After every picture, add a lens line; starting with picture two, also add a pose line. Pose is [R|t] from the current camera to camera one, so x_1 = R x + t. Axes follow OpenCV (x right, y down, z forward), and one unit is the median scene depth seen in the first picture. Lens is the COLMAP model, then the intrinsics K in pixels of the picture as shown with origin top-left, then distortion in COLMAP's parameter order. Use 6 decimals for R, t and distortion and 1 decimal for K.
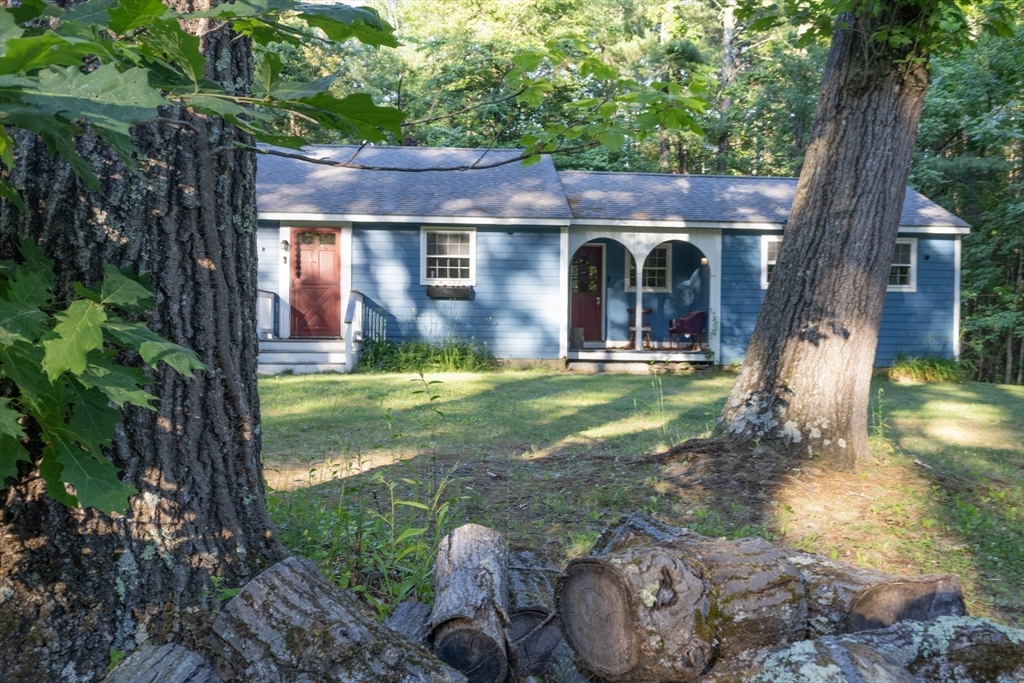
lens RADIAL K [[843.4, 0, 512.0], [0, 843.4, 341.5], [0, 0, 1]] dist [0.008716, 0.001053]
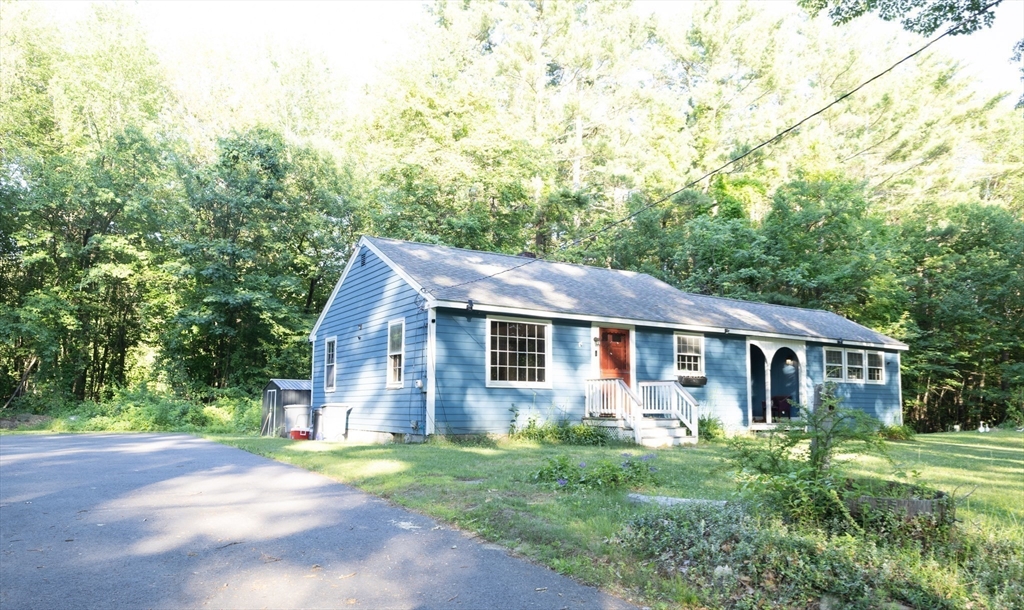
lens RADIAL K [[705.1, 0, 514.0], [0, 705.1, 341.6], [0, 0, 1]] dist [0.001526, -0.003645]
pose [[0.897222, 0.040897, 0.439681, -0.771767], [0.001873, 0.995340, -0.096404, -0.011962], [-0.441575, 0.087320, 0.892965, 0.109531]]
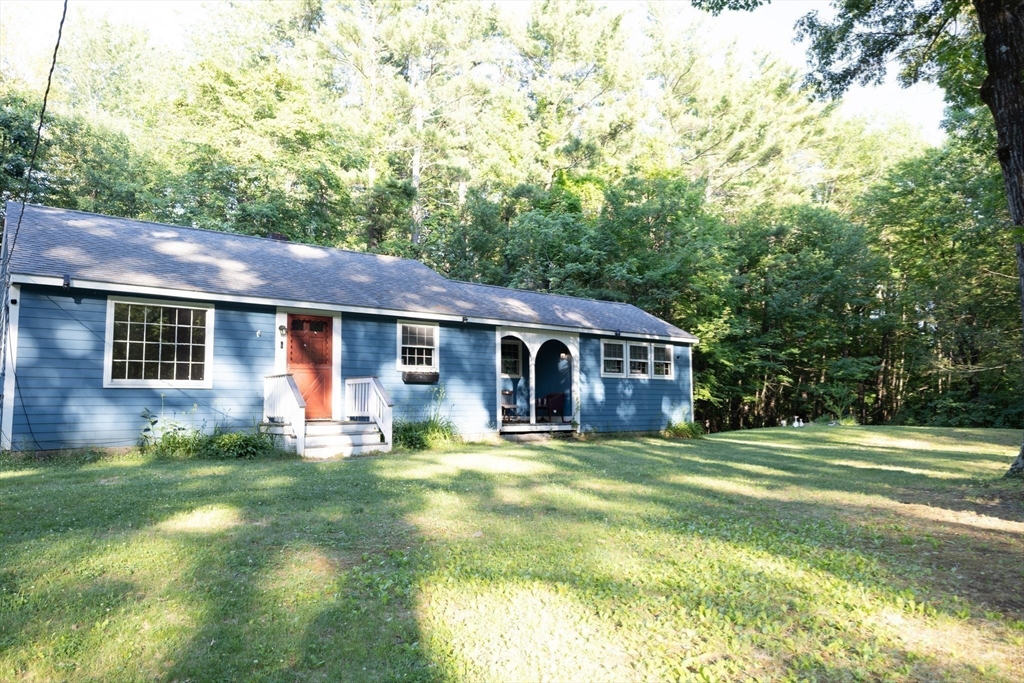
lens RADIAL K [[681.6, 0, 512.0], [0, 681.6, 341.5], [0, 0, 1]] dist [0.005790, 0.002339]
pose [[0.836822, 0.038097, 0.546148, -0.451185], [0.020829, 0.994638, -0.101297, -0.009237], [-0.547079, 0.096143, 0.831541, 0.138706]]
